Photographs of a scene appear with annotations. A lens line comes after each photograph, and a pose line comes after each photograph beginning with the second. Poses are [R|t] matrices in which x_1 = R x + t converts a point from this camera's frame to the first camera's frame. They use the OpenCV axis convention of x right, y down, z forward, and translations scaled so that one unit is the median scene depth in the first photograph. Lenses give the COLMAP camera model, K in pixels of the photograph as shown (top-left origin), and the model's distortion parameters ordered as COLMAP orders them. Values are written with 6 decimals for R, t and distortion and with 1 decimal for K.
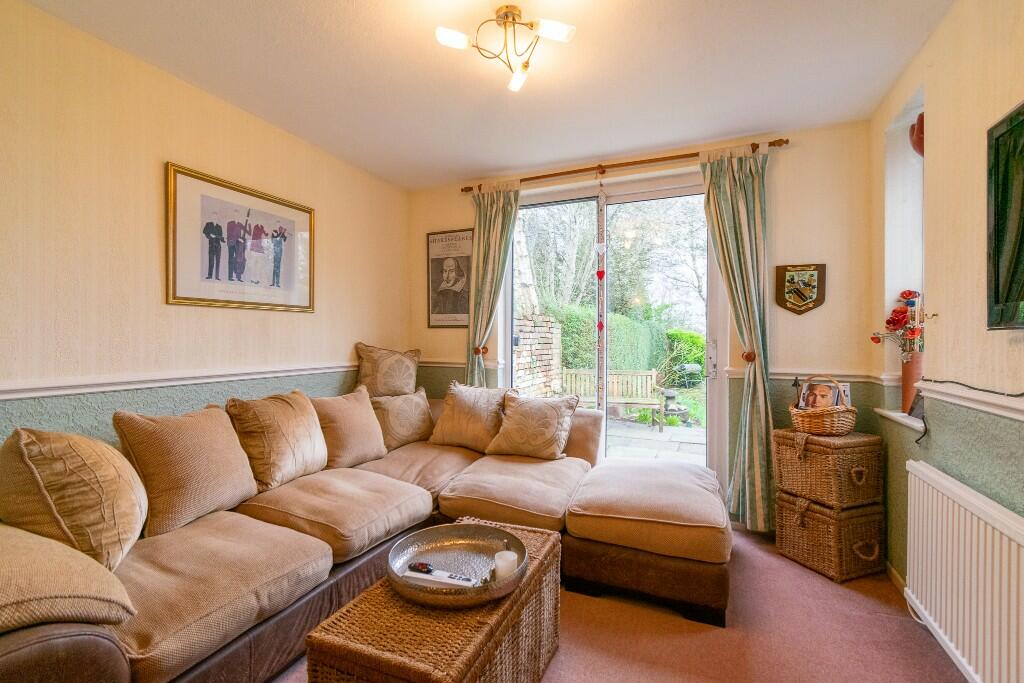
lens RADIAL K [[449.0, 0, 511.4], [0, 449.0, 346.1], [0, 0, 1]] dist [-0.000058, 0.000000]
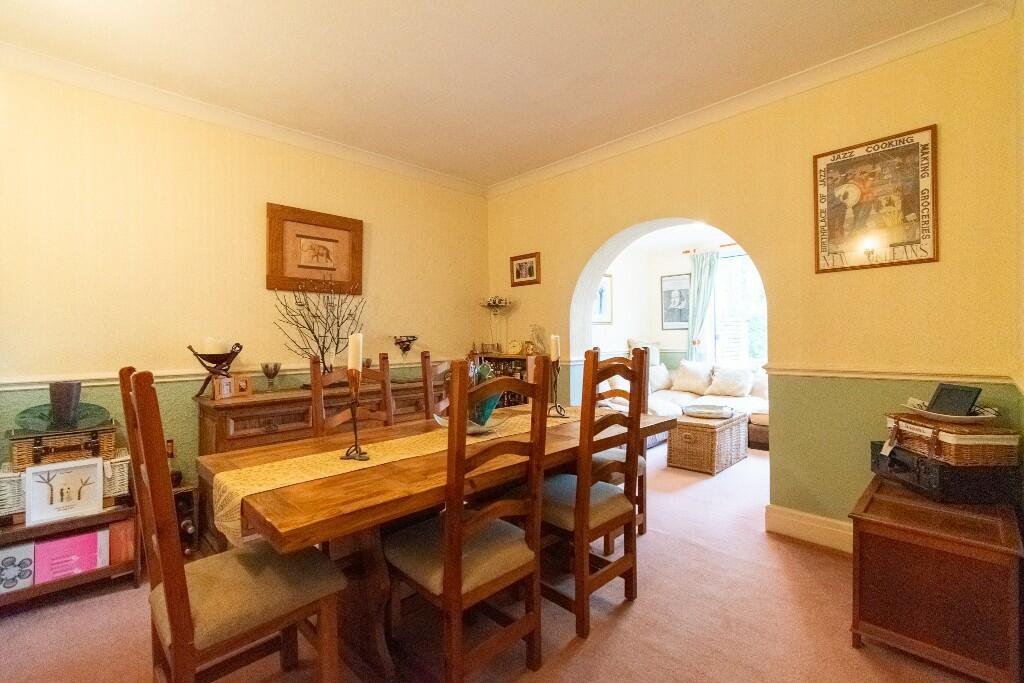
lens RADIAL K [[451.7, 0, 513.2], [0, 451.7, 343.9], [0, 0, 1]] dist [0.000084, -0.000001]
pose [[0.931518, -0.014280, -0.363415, -0.094849], [0.014372, 0.999894, -0.002451, 0.009392], [0.363412, -0.002939, 0.931624, -0.931787]]
